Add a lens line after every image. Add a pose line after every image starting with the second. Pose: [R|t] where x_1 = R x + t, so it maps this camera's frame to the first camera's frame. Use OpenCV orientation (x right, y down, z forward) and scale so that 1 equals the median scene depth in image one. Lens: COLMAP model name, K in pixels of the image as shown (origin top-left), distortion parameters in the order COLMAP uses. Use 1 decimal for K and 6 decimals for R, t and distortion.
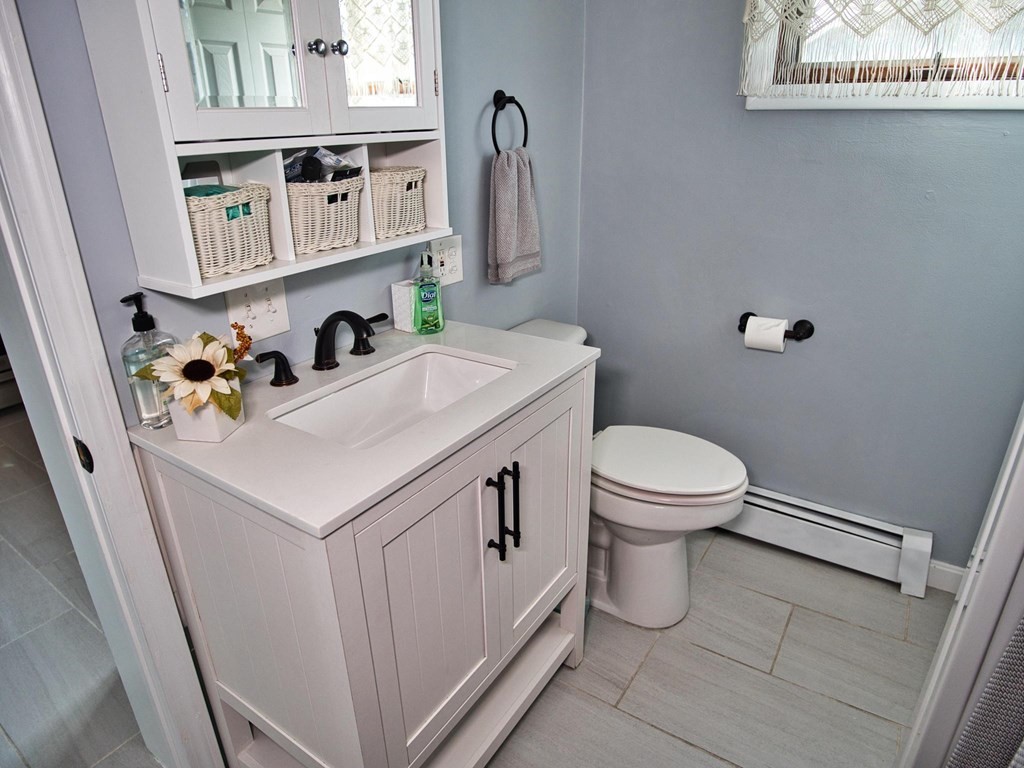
lens RADIAL K [[638.2, 0, 509.3], [0, 638.2, 388.1], [0, 0, 1]] dist [-0.052461, 0.002125]
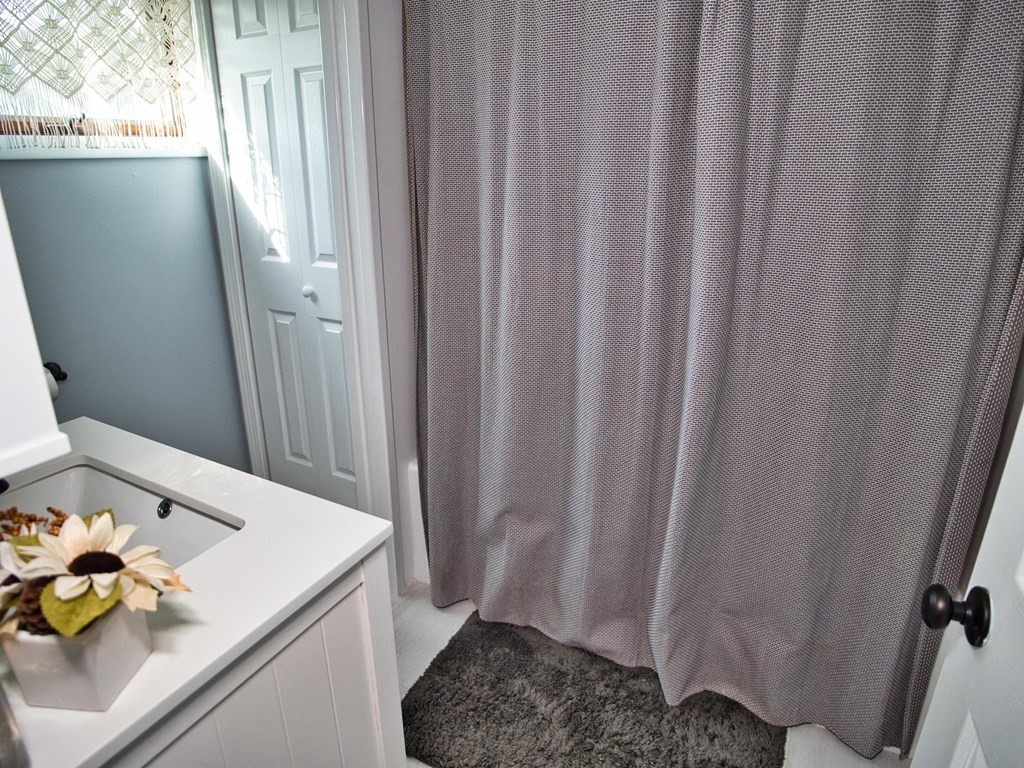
lens RADIAL K [[632.8, 0, 512.0], [0, 632.8, 384.0], [0, 0, 1]] dist [-0.086871, 0.036993]
pose [[-0.148510, -0.318322, 0.936277, -0.756826], [0.389646, 0.851350, 0.351253, -0.172105], [-0.908912, 0.416981, -0.002402, 0.439503]]
